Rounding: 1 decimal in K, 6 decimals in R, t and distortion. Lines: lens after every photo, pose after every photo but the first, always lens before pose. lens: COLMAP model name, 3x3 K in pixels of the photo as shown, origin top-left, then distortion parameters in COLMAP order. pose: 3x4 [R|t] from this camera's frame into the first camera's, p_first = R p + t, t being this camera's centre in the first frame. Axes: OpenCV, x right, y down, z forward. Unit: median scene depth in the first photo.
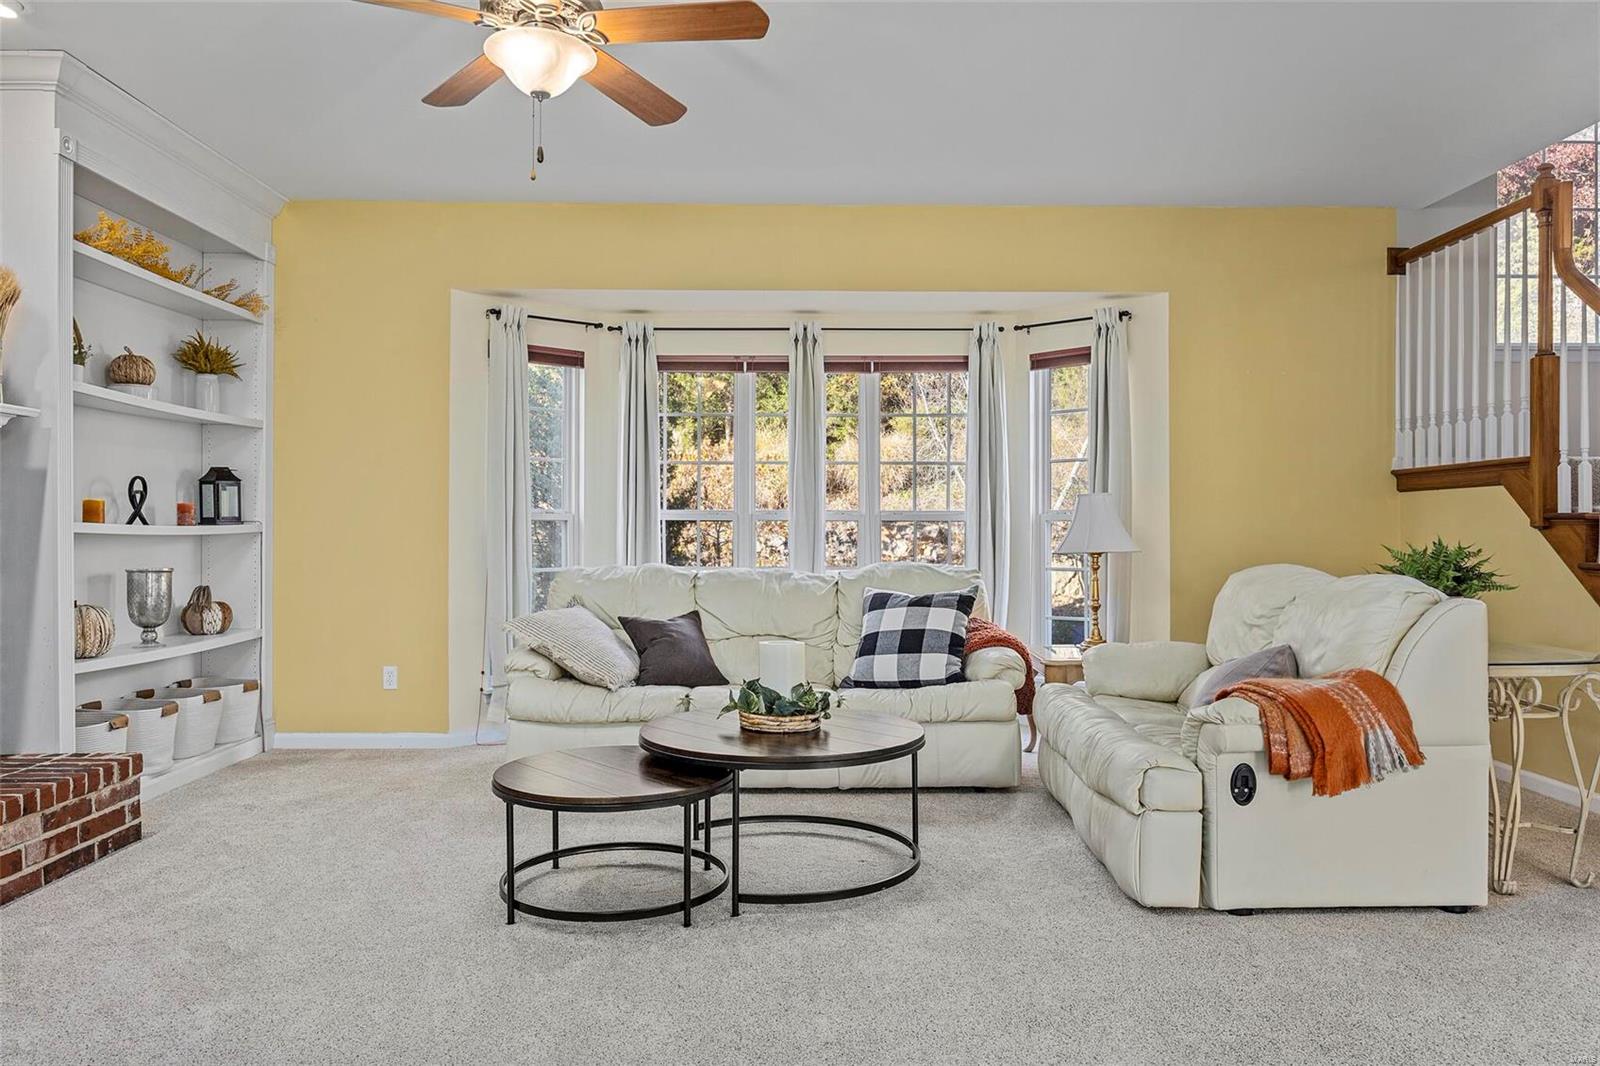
lens RADIAL K [[1086.1, 0, 806.1], [0, 1086.1, 528.0], [0, 0, 1]] dist [-0.005930, -0.001318]
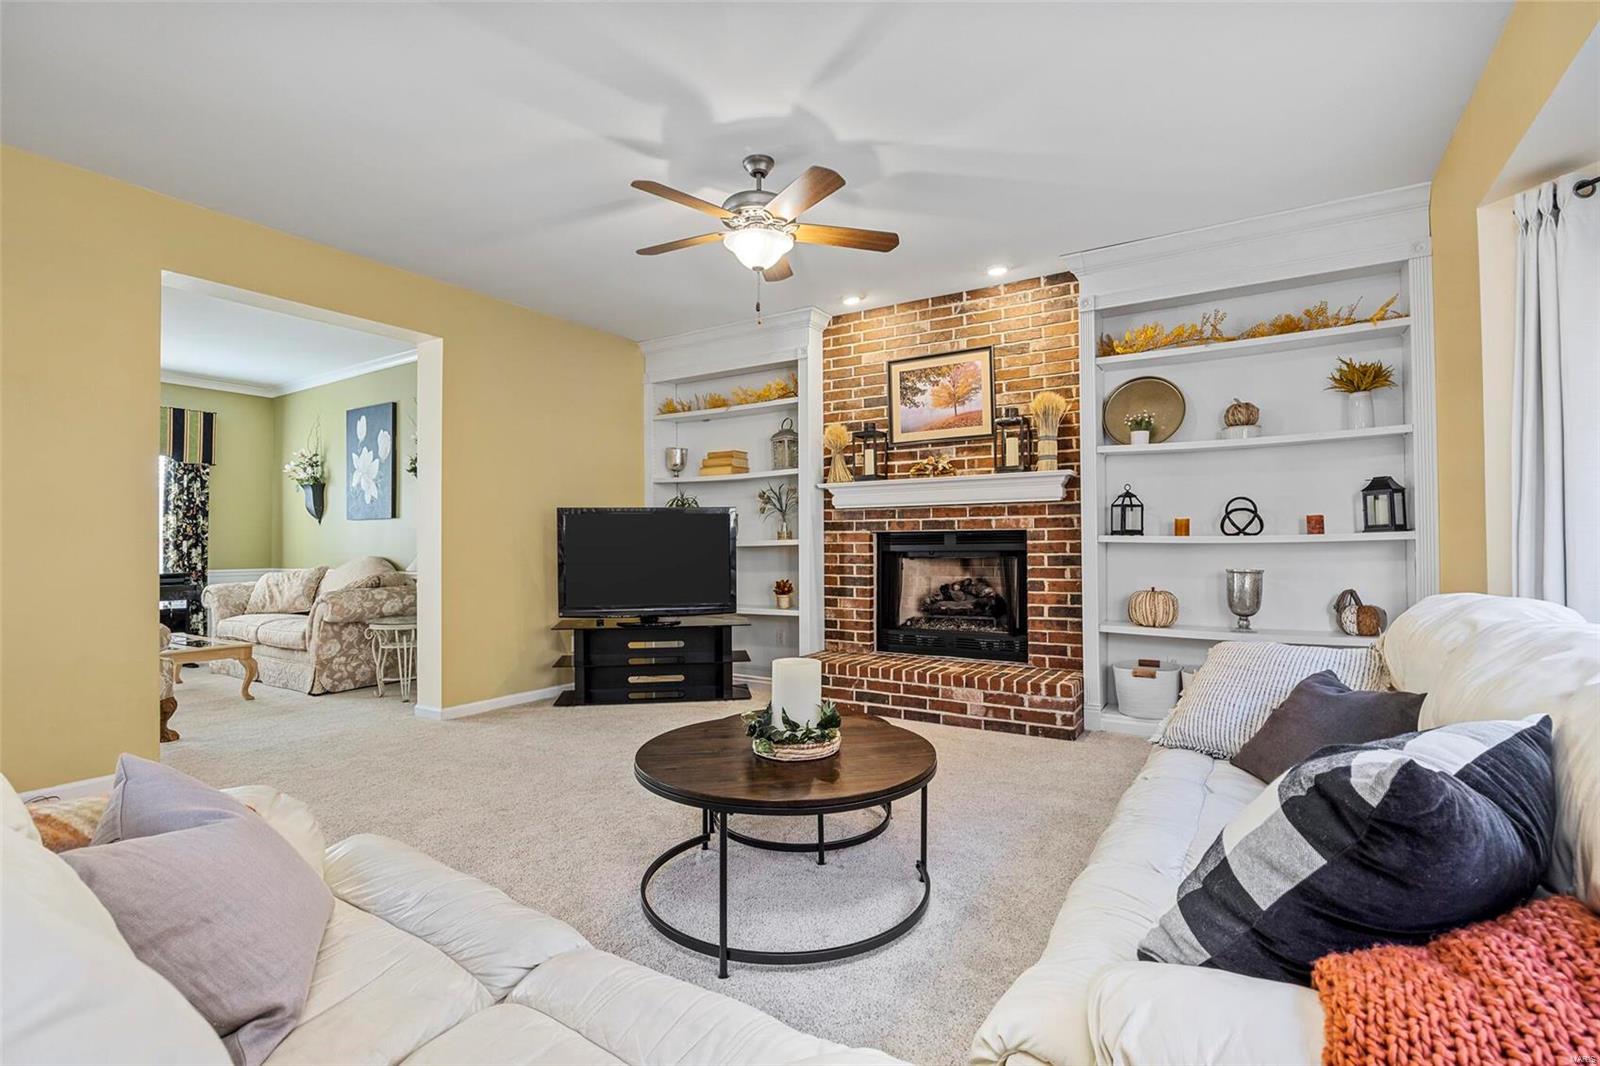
lens RADIAL K [[735.5, 0, 804.0], [0, 735.5, 531.7], [0, 0, 1]] dist [-0.019874, 0.001861]
pose [[-0.545495, -0.008416, -0.838072, 0.387660], [0.011308, 0.999785, -0.017400, 0.002175], [0.838038, -0.018968, -0.545283, 1.029190]]
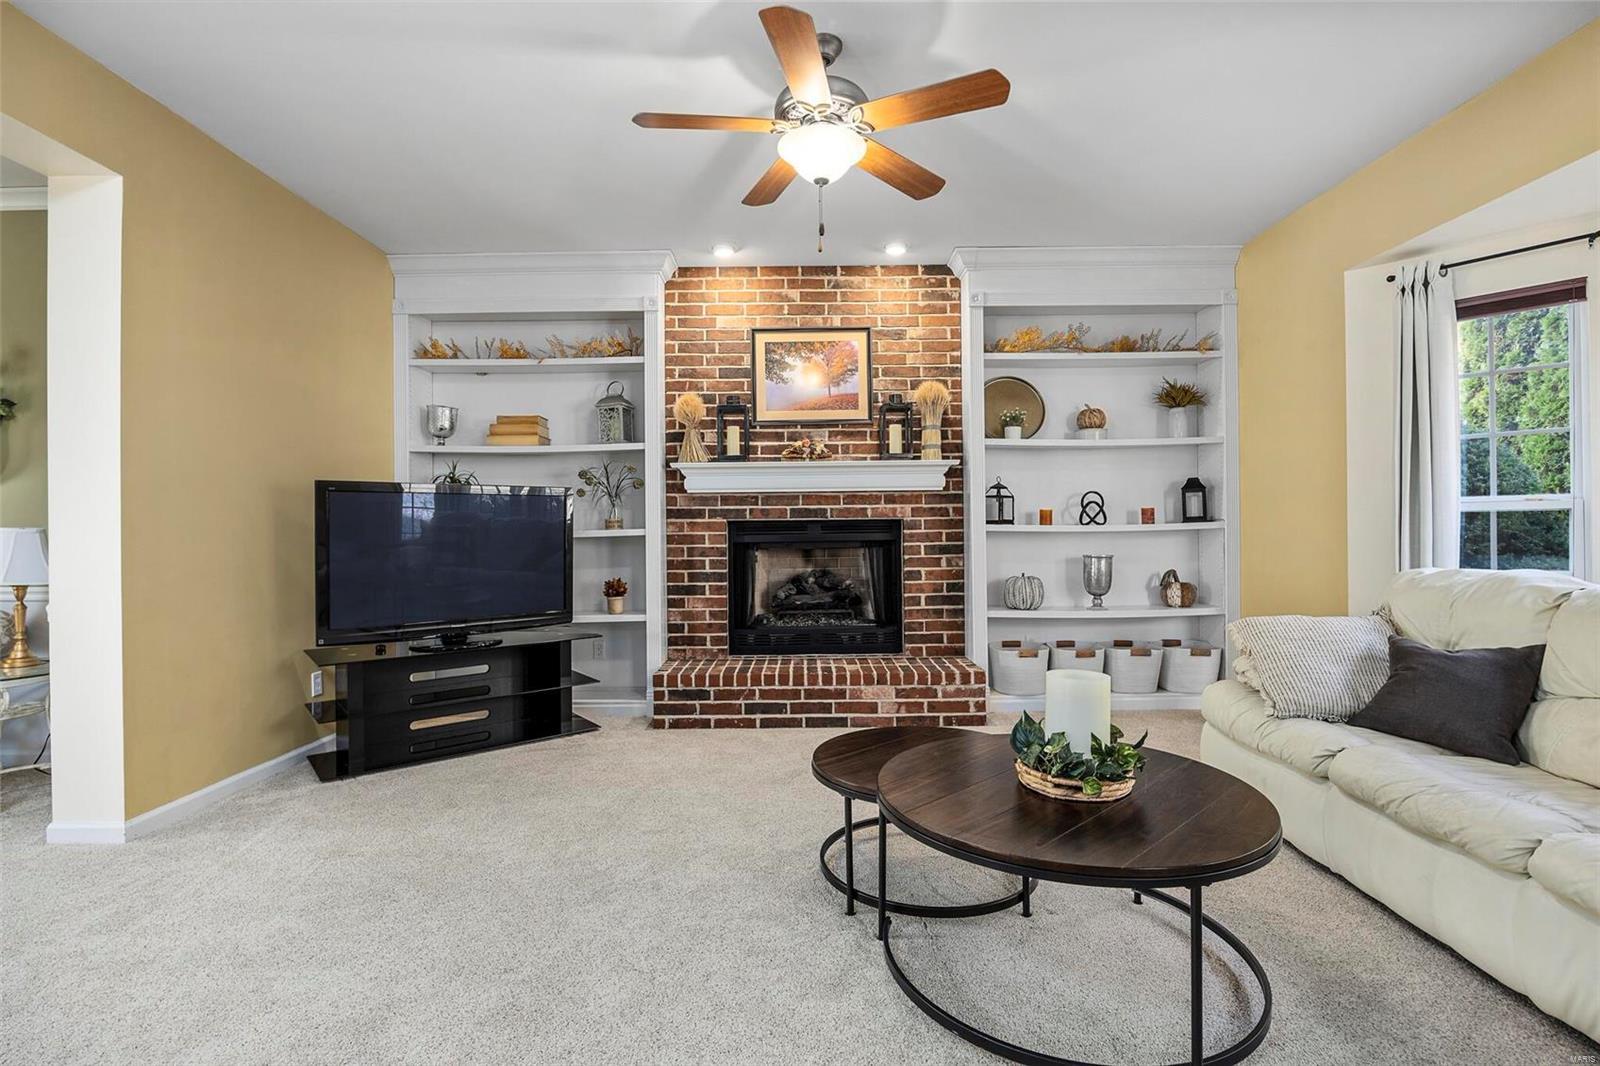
lens RADIAL K [[735.5, 0, 802.1], [0, 735.5, 530.5], [0, 0, 1]] dist [-0.019874, 0.001861]
pose [[-0.019481, -0.003110, -0.999805, 0.375355], [0.014867, 0.999884, -0.003400, 0.002429], [0.999700, -0.014931, -0.019432, 0.622481]]
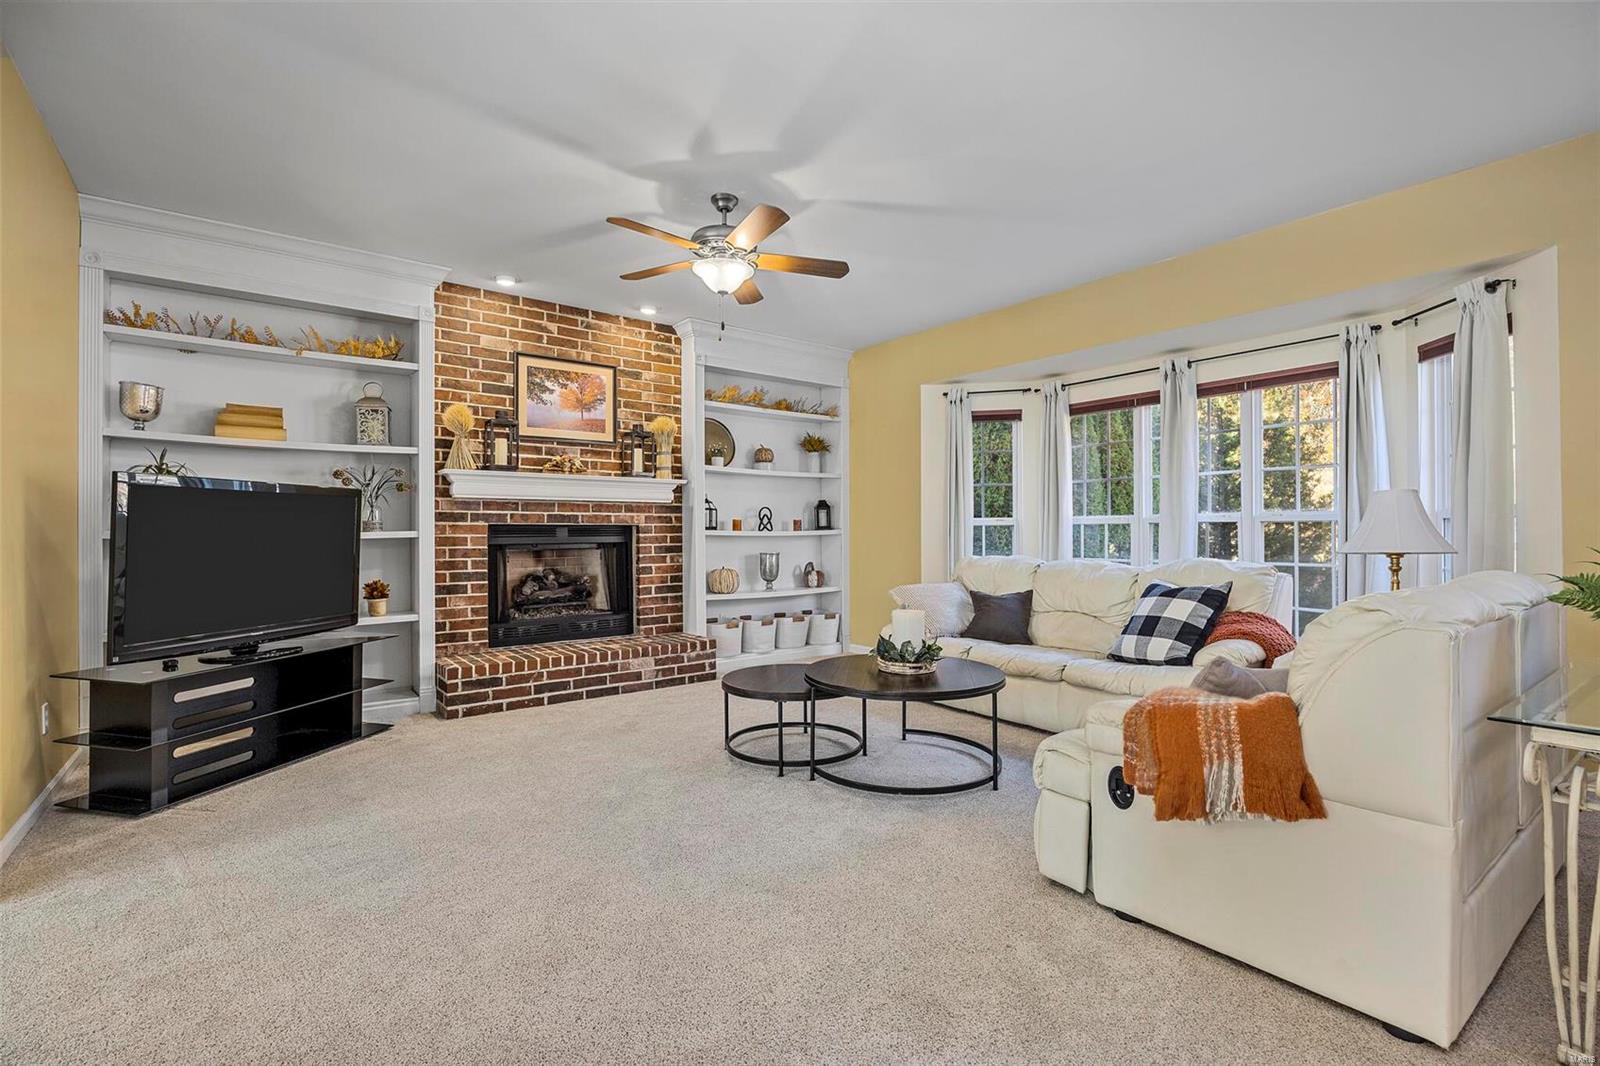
lens RADIAL K [[707.4, 0, 802.1], [0, 707.4, 532.0], [0, 0, 1]] dist [-0.016666, 0.000614]
pose [[0.603601, -0.005331, -0.797269, 0.484641], [0.008630, 0.999963, -0.000153, -0.000100], [0.797240, -0.006788, 0.603625, 0.247837]]
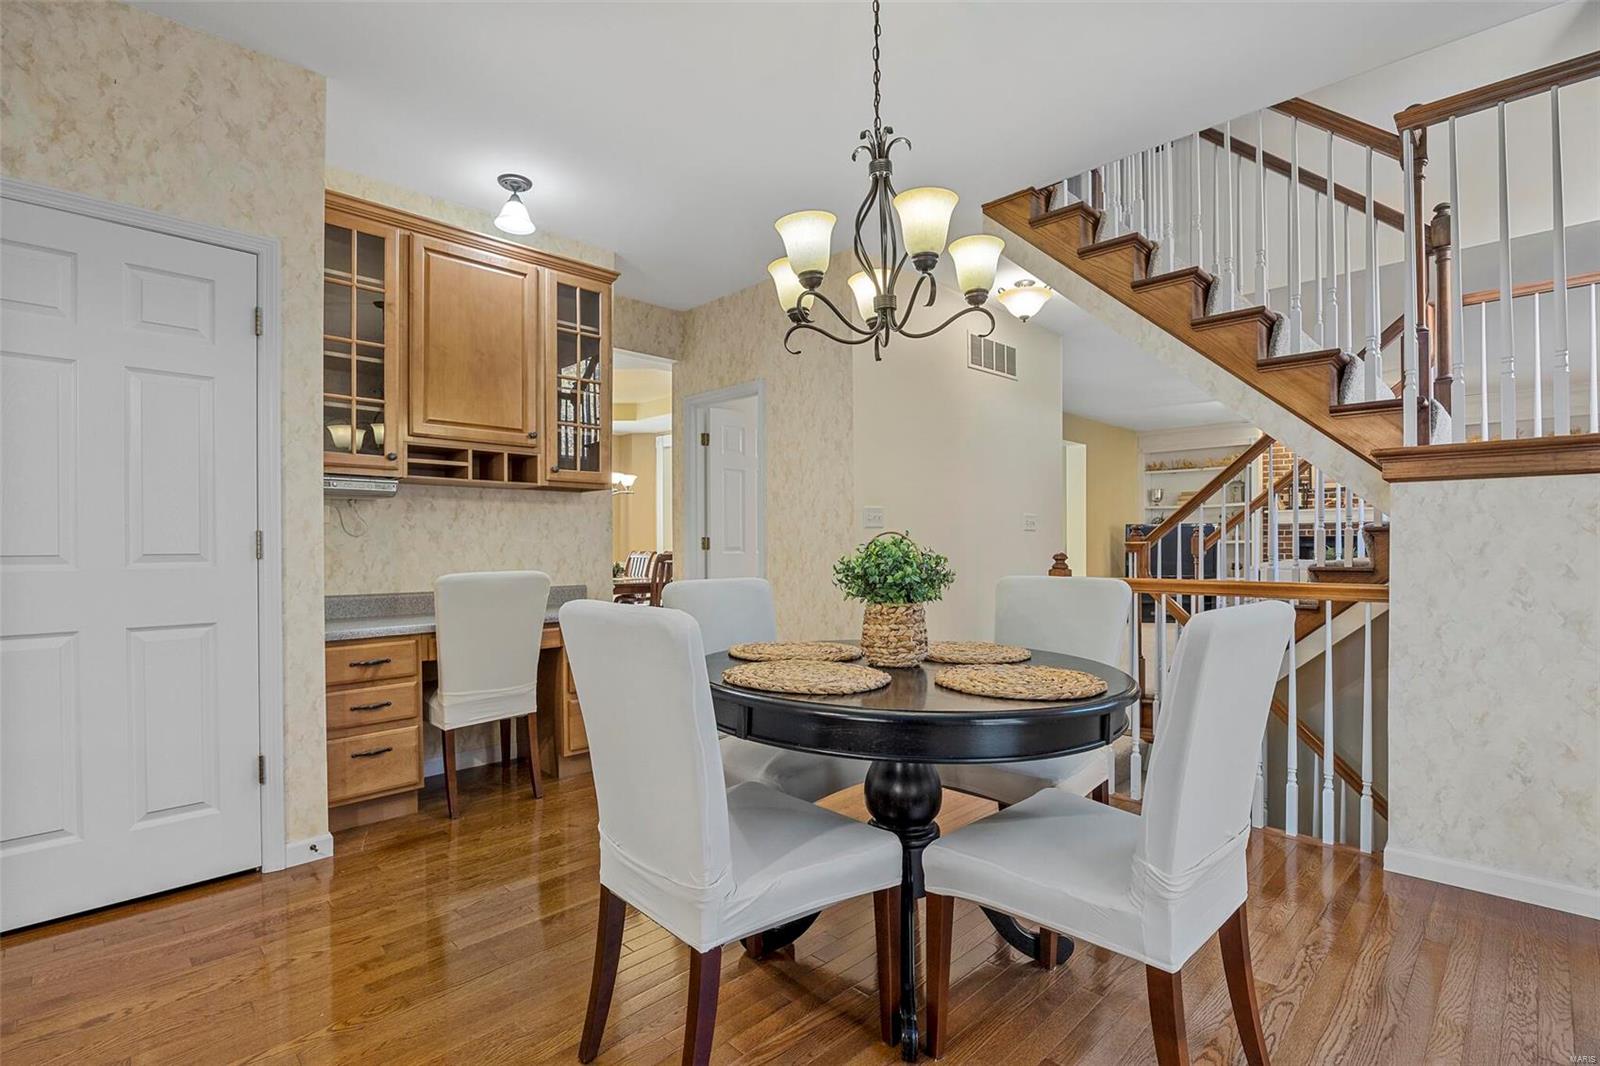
lens RADIAL K [[735.5, 0, 804.2], [0, 735.5, 540.9], [0, 0, 1]] dist [-0.019874, 0.001861]
pose [[-0.712146, 0.003138, -0.702024, 1.872210], [0.012063, 0.999897, -0.007766, -0.001815], [0.701928, -0.013999, -0.712111, 1.005809]]
